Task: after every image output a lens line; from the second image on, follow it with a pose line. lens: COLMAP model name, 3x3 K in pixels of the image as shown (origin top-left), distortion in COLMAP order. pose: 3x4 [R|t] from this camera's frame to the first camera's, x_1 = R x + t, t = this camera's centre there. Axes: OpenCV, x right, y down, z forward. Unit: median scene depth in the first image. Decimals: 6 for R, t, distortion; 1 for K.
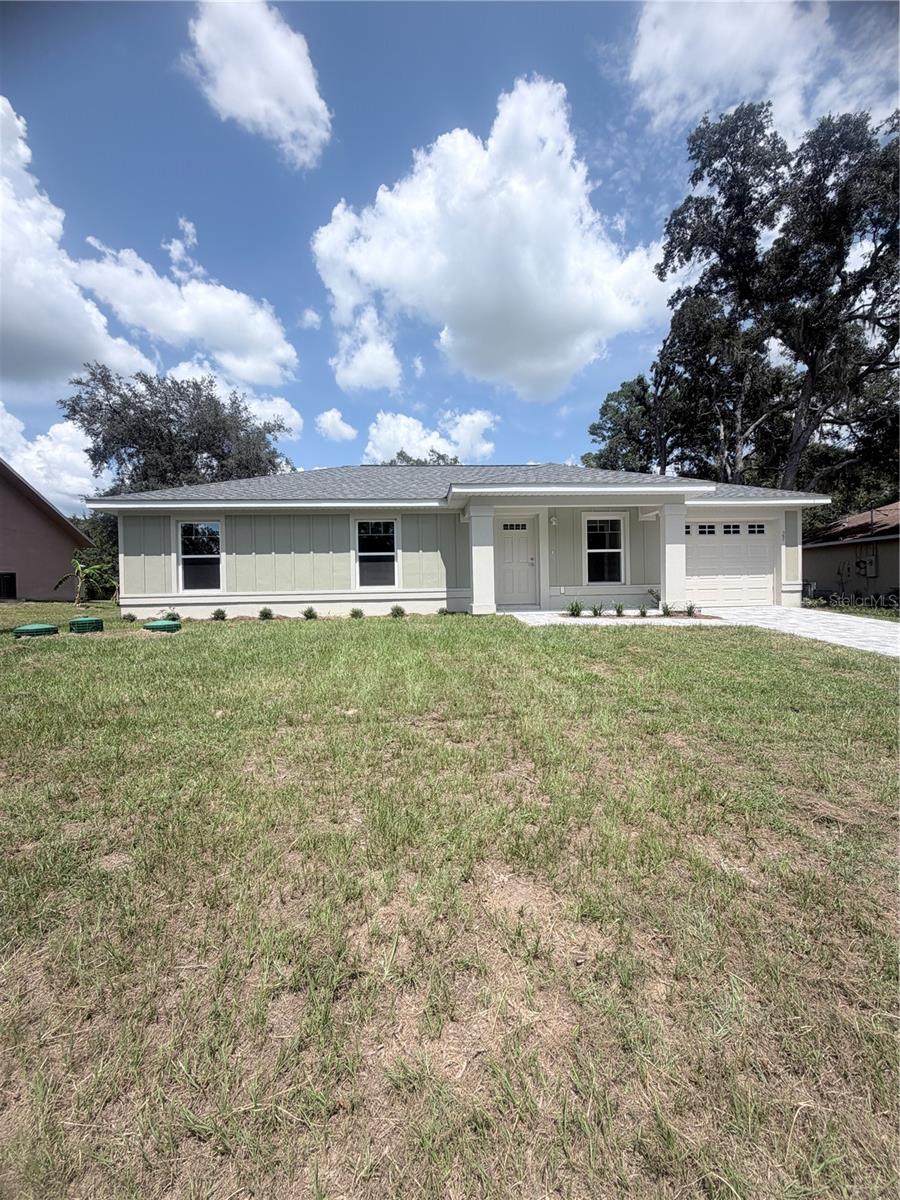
lens RADIAL K [[479.4, 0, 449.6], [0, 479.4, 598.1], [0, 0, 1]] dist [-0.000150, 0.000379]
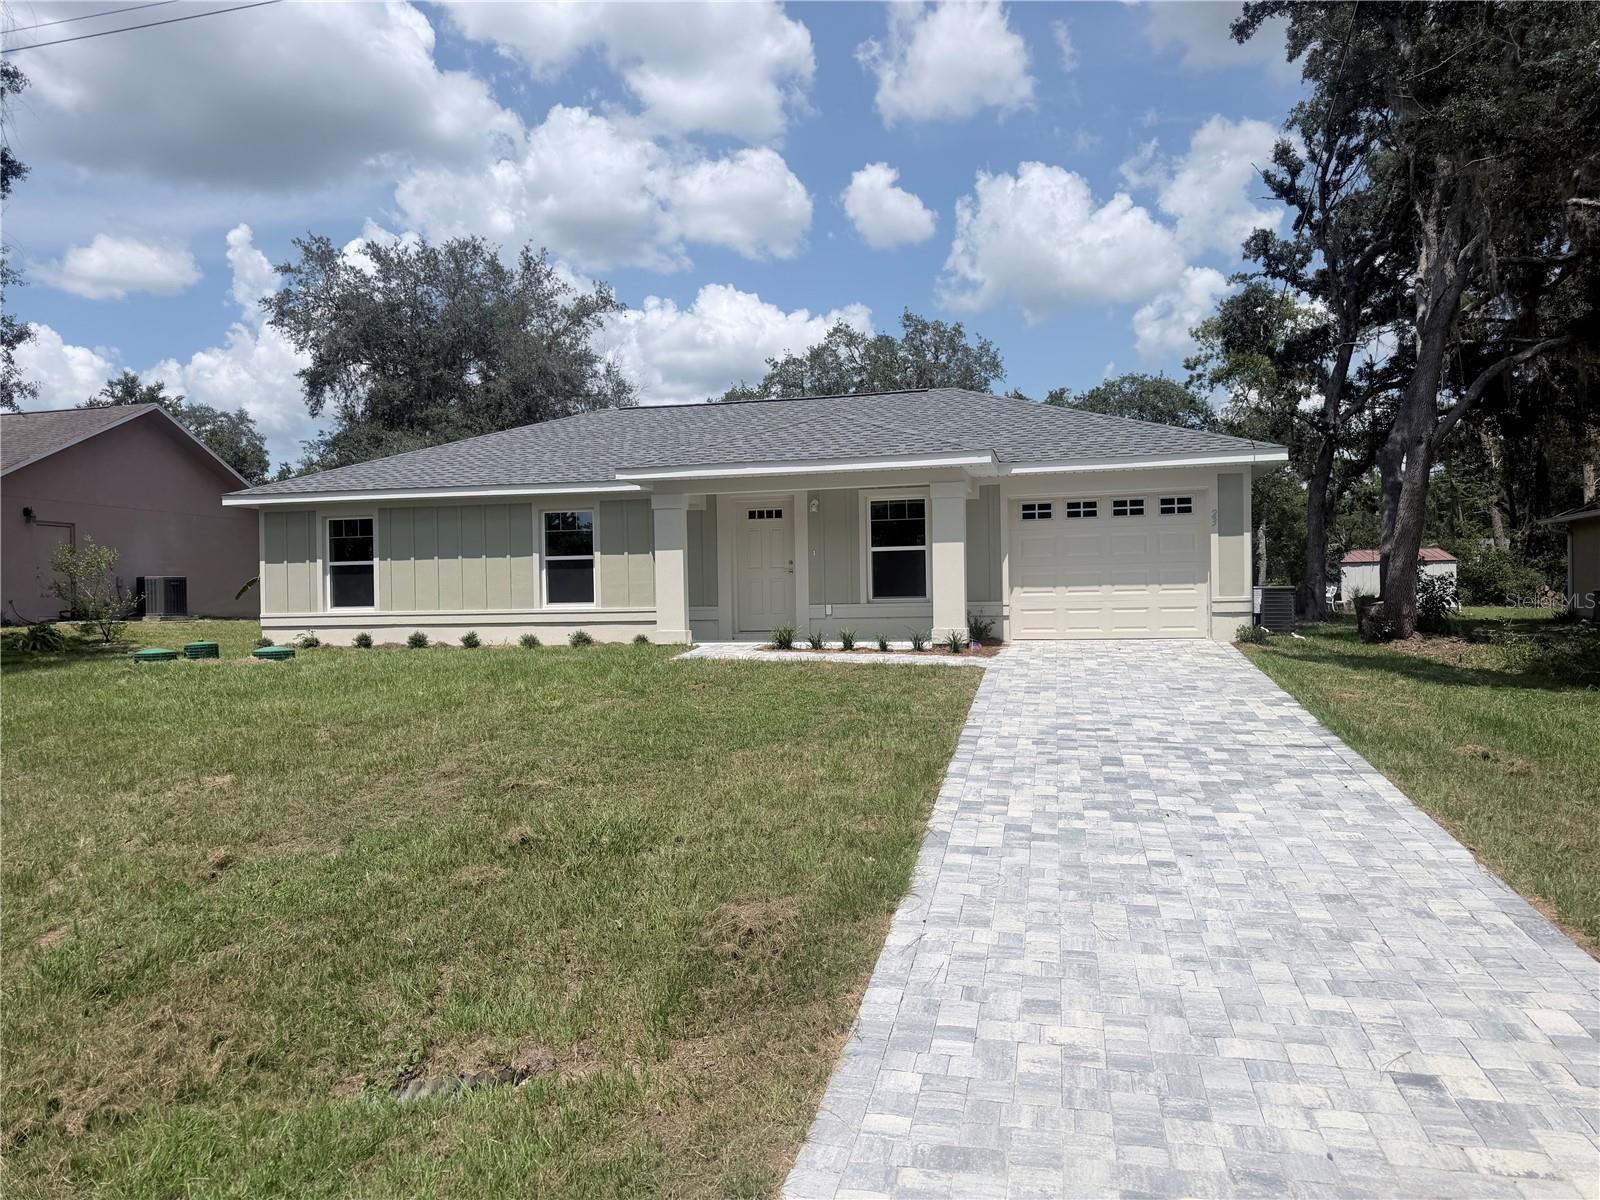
lens RADIAL K [[1145.6, 0, 798.7], [0, 1145.6, 601.0], [0, 0, 1]] dist [0.081396, -0.108108]
pose [[0.953499, 0.002807, -0.301382, 0.691363], [-0.004924, 0.999968, -0.006265, -0.019378], [0.301355, 0.007458, 0.953483, -0.520437]]
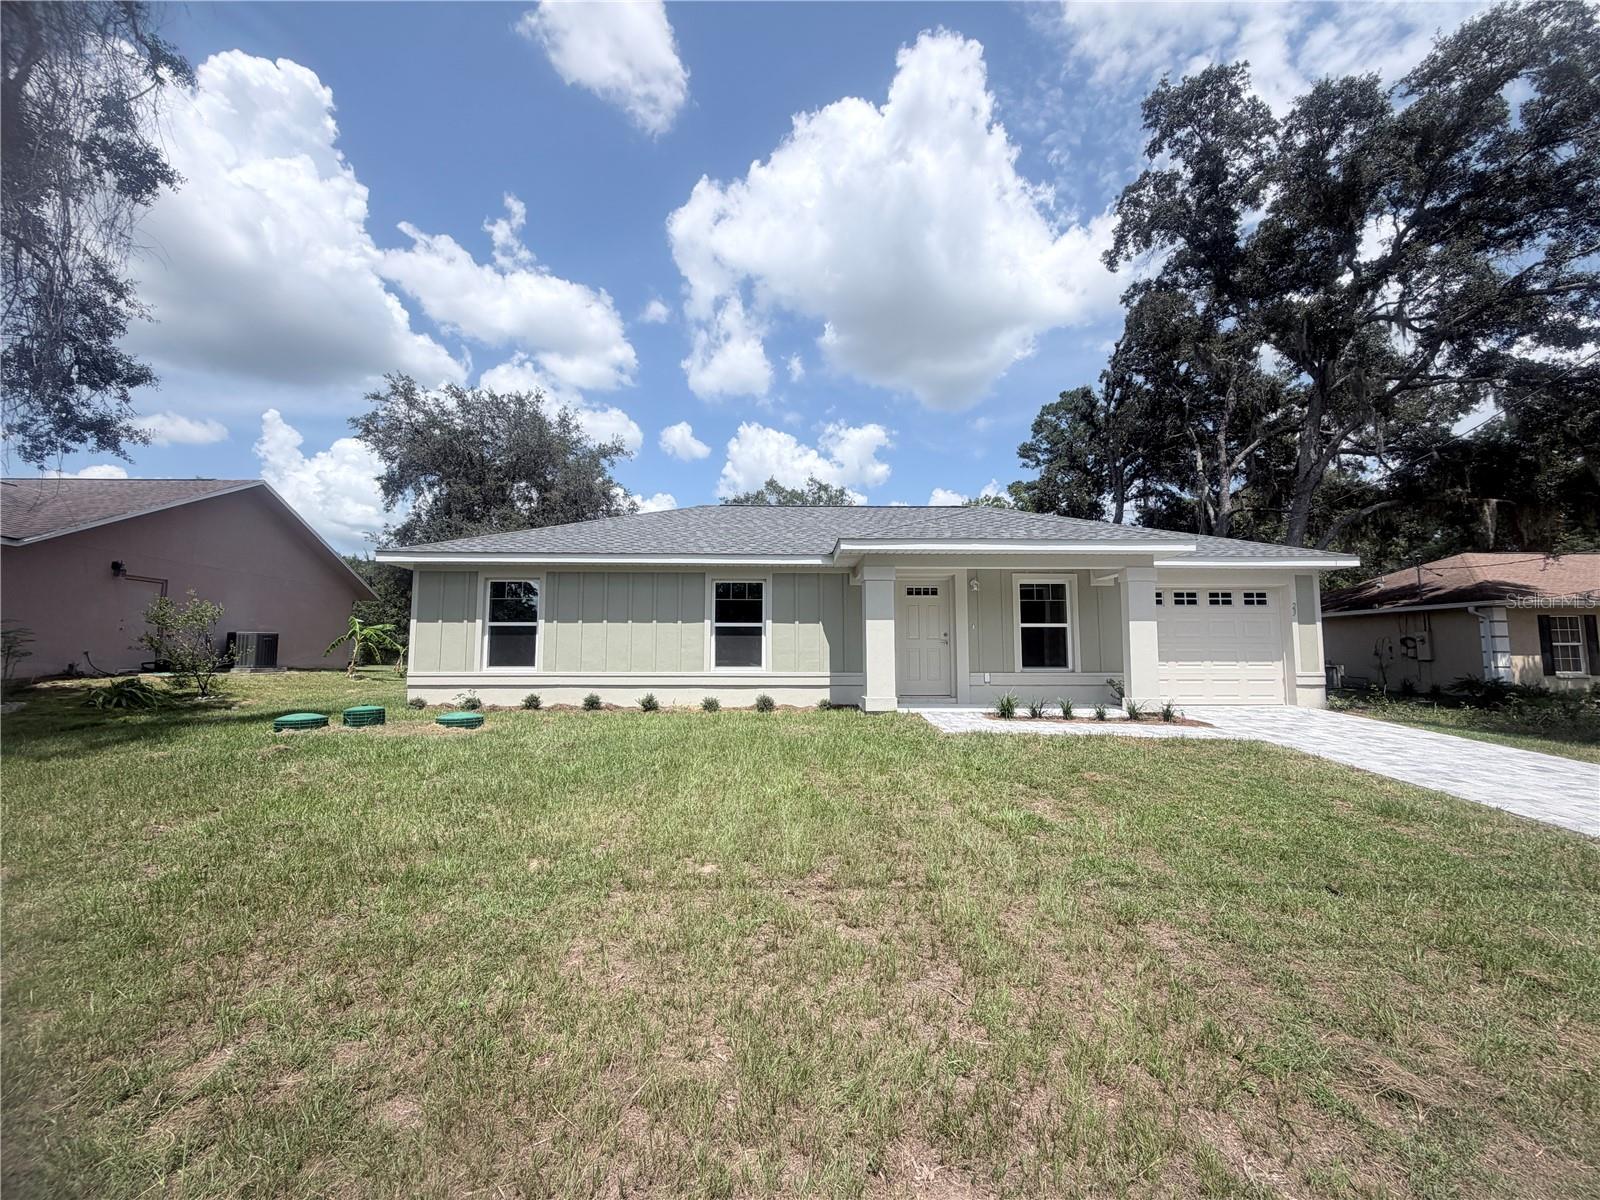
lens RADIAL K [[640.3, 0, 796.6], [0, 640.3, 601.7], [0, 0, 1]] dist [0.002281, 0.000158]
pose [[0.998494, 0.016604, -0.052287, -0.008658], [-0.021767, 0.994772, -0.099777, -0.029214], [0.050357, 0.100765, 0.993635, -0.007305]]
